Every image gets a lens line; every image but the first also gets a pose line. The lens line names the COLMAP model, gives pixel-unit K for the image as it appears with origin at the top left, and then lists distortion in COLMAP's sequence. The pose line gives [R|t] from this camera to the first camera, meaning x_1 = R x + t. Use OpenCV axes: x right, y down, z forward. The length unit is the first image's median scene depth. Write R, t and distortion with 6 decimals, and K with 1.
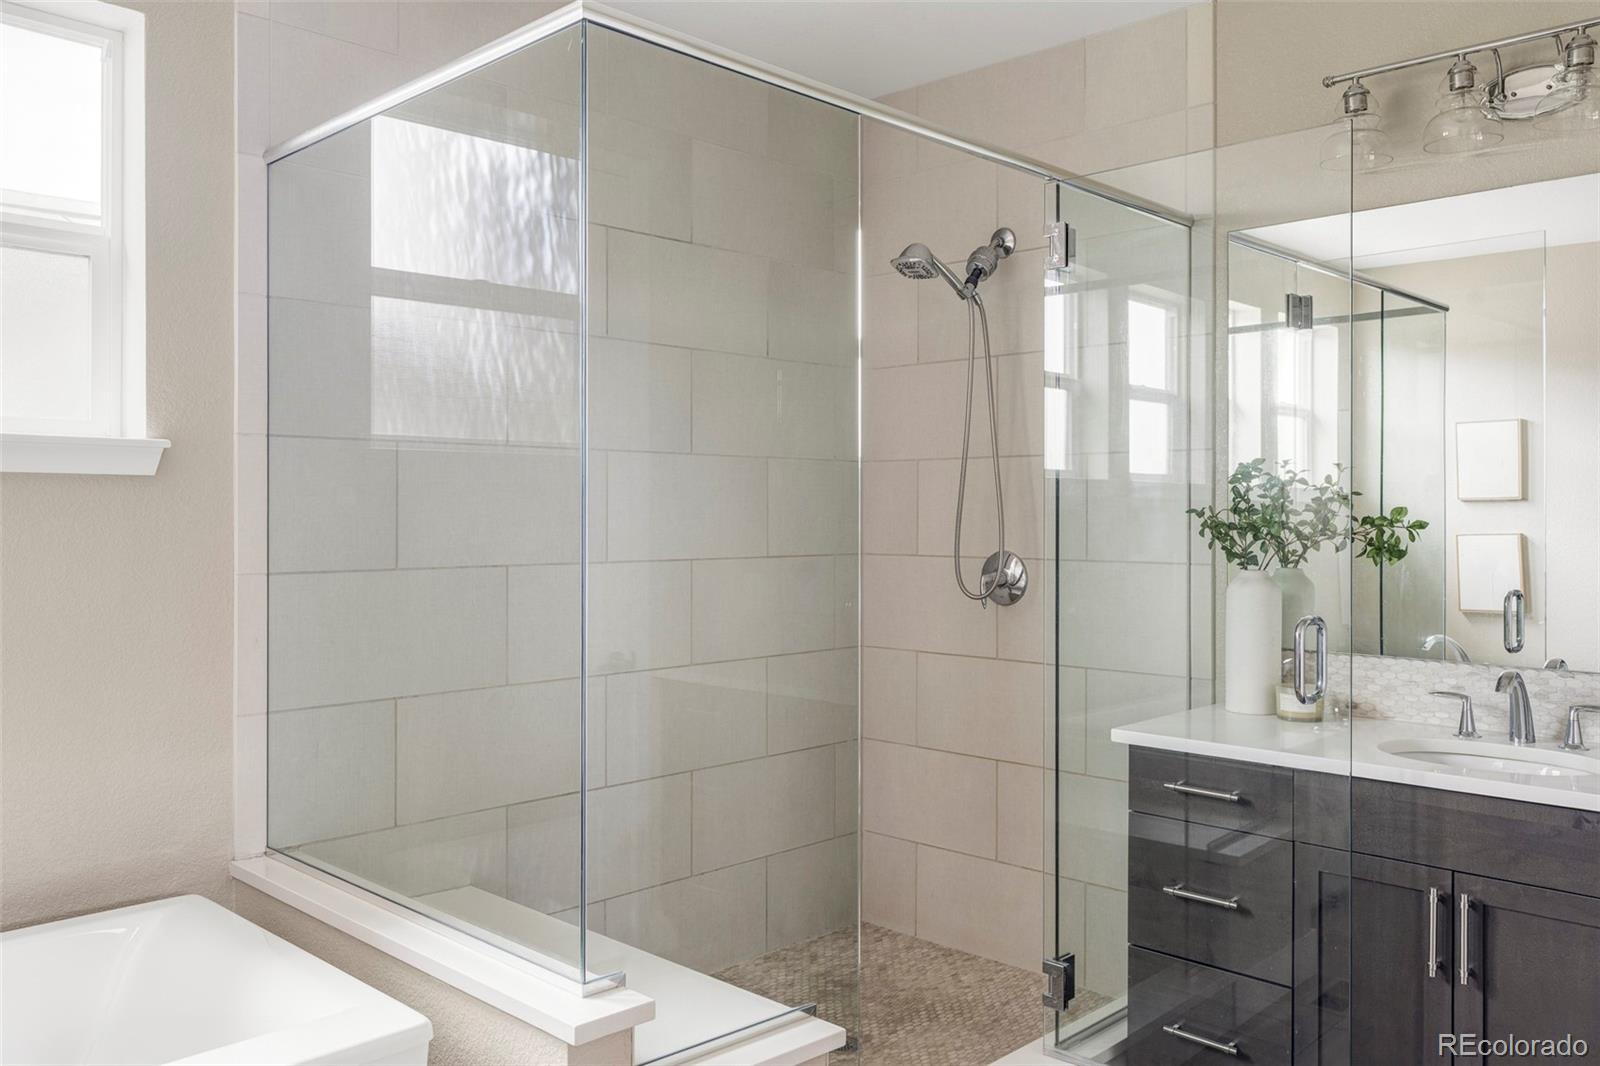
lens RADIAL K [[1255.2, 0, 800.0], [0, 1255.2, 533.0], [0, 0, 1]] dist [0.004025, -0.000538]
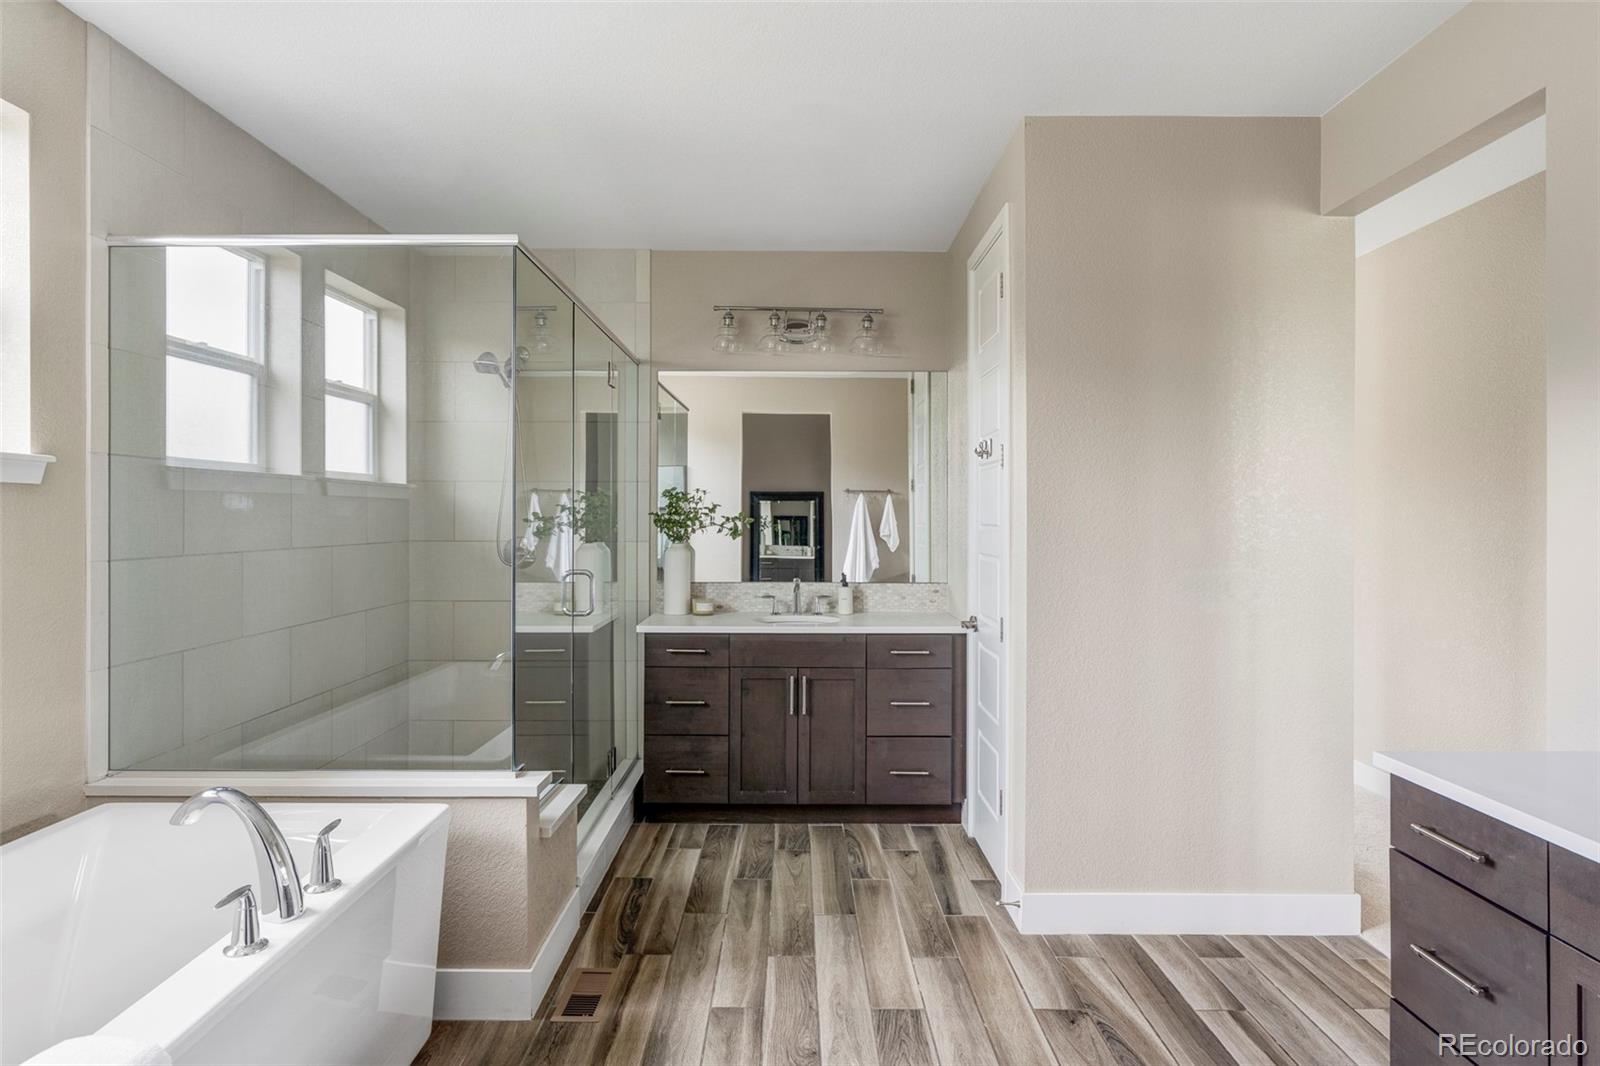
lens RADIAL K [[916.6, 0, 800.0], [0, 916.6, 533.0], [0, 0, 1]] dist [-0.002157, 0.000859]
pose [[0.702965, -0.012269, 0.711119, -0.597568], [0.001074, 0.999868, 0.016190, -0.010858], [-0.711224, -0.010618, 0.702885, -0.179220]]
